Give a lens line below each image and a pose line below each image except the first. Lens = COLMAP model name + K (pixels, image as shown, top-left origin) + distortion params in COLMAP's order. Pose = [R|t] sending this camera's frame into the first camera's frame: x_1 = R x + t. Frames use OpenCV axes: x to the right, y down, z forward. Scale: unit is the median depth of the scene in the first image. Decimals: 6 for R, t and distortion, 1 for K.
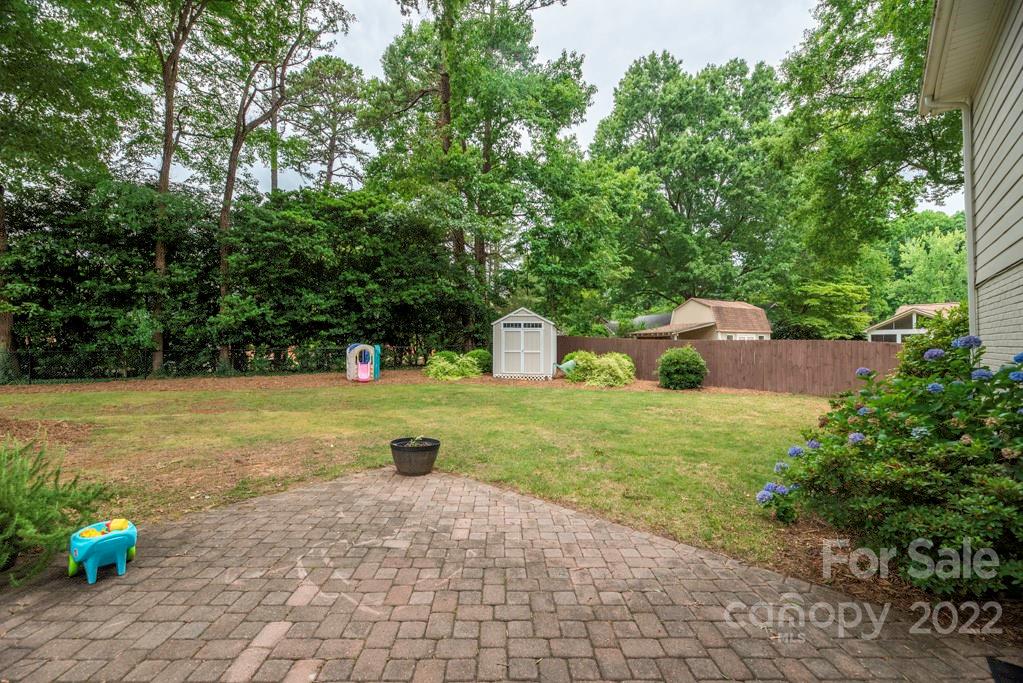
lens RADIAL K [[422.3, 0, 506.0], [0, 422.3, 341.7], [0, 0, 1]] dist [-0.002093, -0.000623]
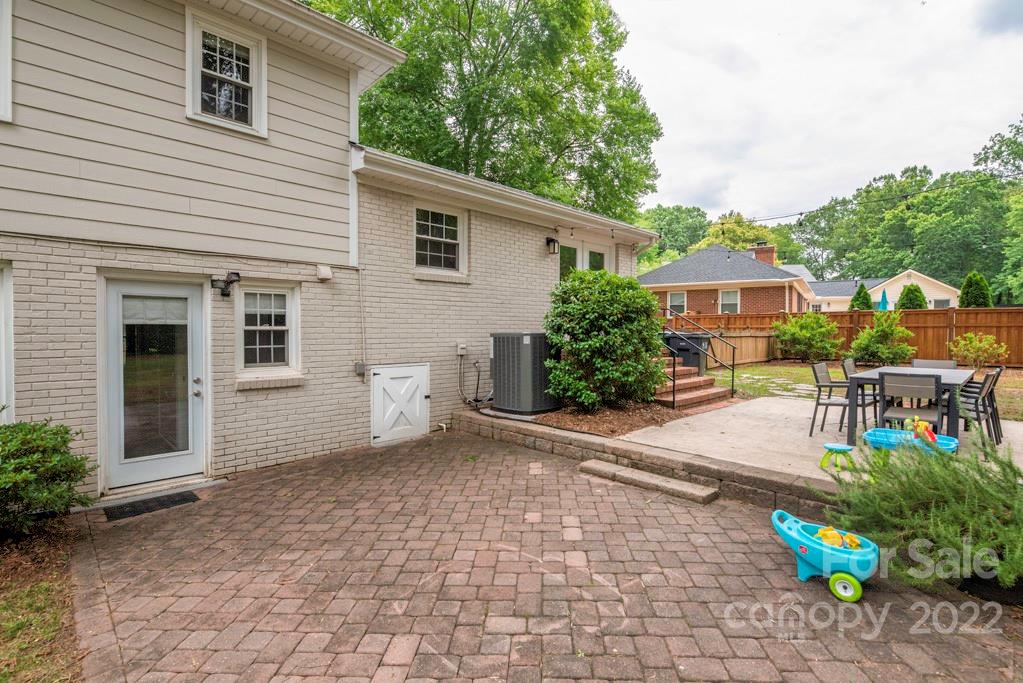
lens RADIAL K [[484.0, 0, 511.7], [0, 484.0, 342.8], [0, 0, 1]] dist [-0.001191, 0.000909]
pose [[-0.996777, -0.002534, 0.080185, -0.057355], [-0.001303, 0.999881, 0.015404, 0.005969], [-0.080214, 0.015250, -0.996661, 0.304772]]
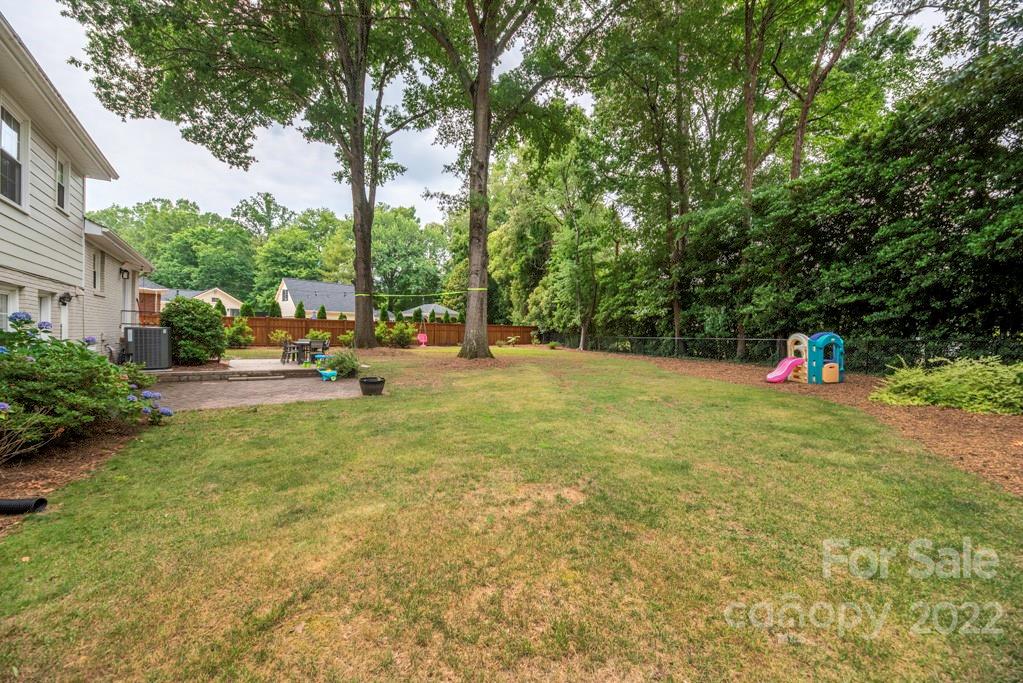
lens RADIAL K [[422.3, 0, 512.8], [0, 422.3, 339.4], [0, 0, 1]] dist [-0.002093, -0.000623]
pose [[-0.262384, 0.009199, -0.964920, 0.388720], [-0.008145, 0.999898, 0.011748, 0.009725], [0.964929, 0.010942, -0.262283, 0.576657]]
